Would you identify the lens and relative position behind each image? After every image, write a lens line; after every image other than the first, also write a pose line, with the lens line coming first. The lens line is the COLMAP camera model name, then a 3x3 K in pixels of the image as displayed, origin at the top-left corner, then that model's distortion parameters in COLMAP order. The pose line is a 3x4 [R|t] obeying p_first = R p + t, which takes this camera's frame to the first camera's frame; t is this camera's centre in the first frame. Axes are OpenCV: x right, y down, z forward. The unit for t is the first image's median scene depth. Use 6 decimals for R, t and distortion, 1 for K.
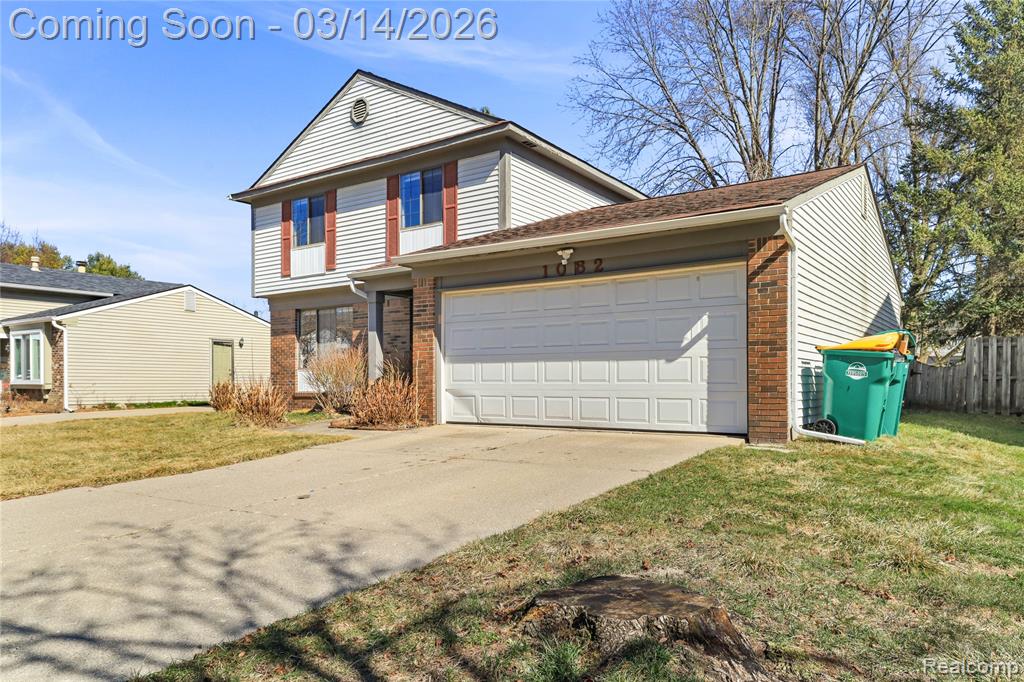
lens RADIAL K [[690.4, 0, 520.3], [0, 690.4, 388.6], [0, 0, 1]] dist [0.054058, -0.001055]
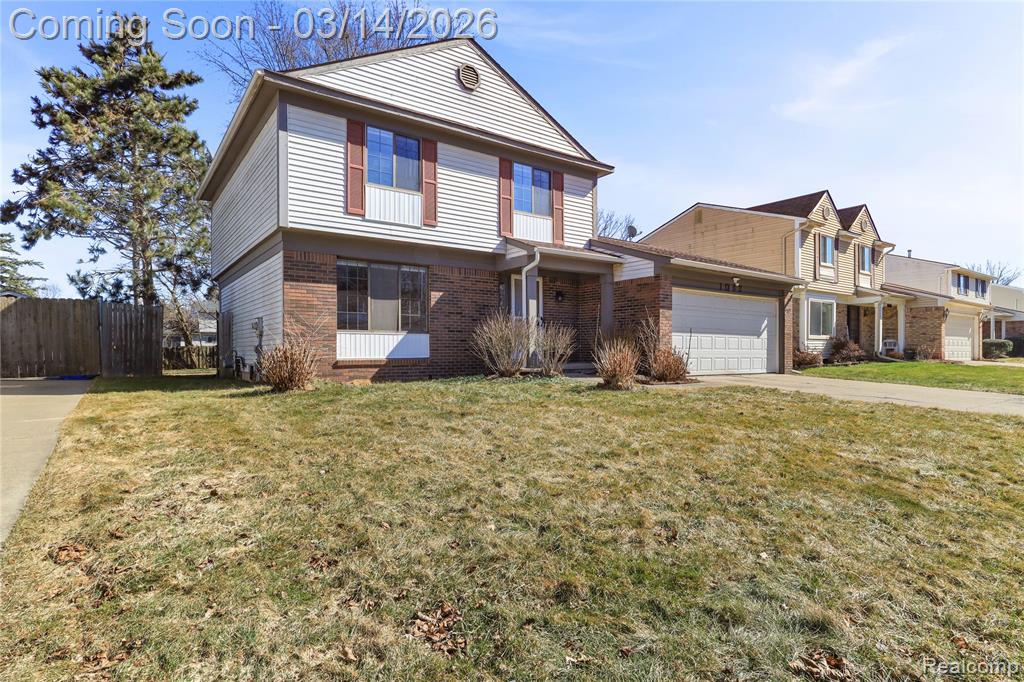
lens RADIAL K [[558.2, 0, 528.0], [0, 558.2, 360.0], [0, 0, 1]] dist [0.022319, -0.000194]
pose [[0.318743, -0.010602, 0.947782, -1.072117], [0.006535, 0.999938, 0.008988, 0.001445], [-0.947819, 0.003329, 0.318792, 0.733777]]
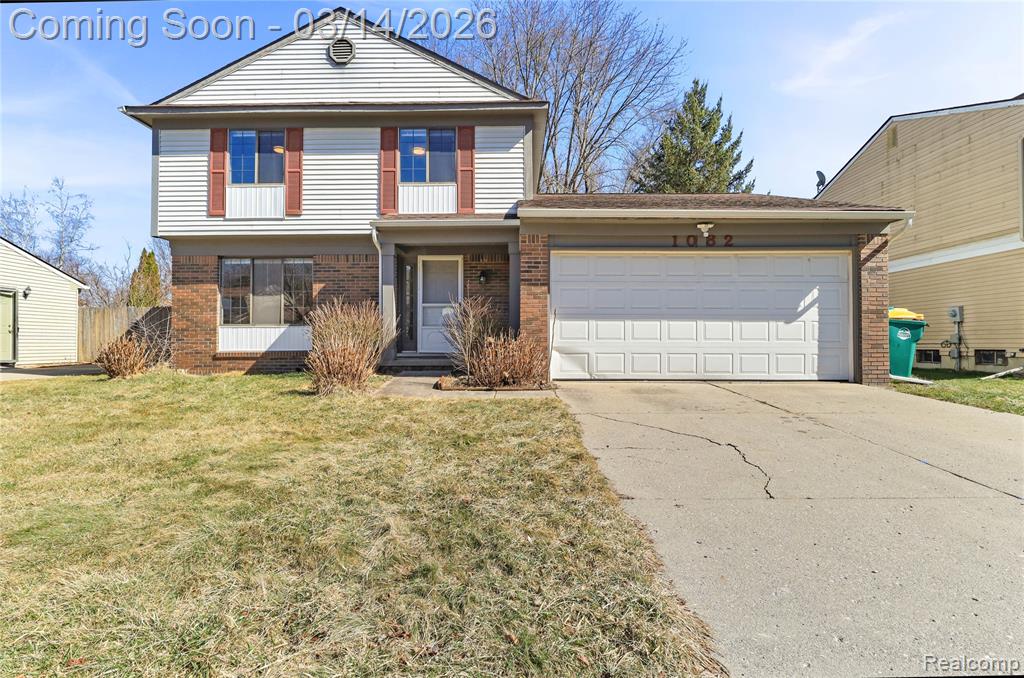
lens RADIAL K [[528.0, 0, 514.0], [0, 528.0, 344.0], [0, 0, 1]] dist [-0.000119, -0.000637]
pose [[0.833328, 0.003791, 0.552766, -0.471808], [0.002204, 0.999946, -0.010181, 0.003425], [-0.552774, 0.009702, 0.833274, 0.315310]]
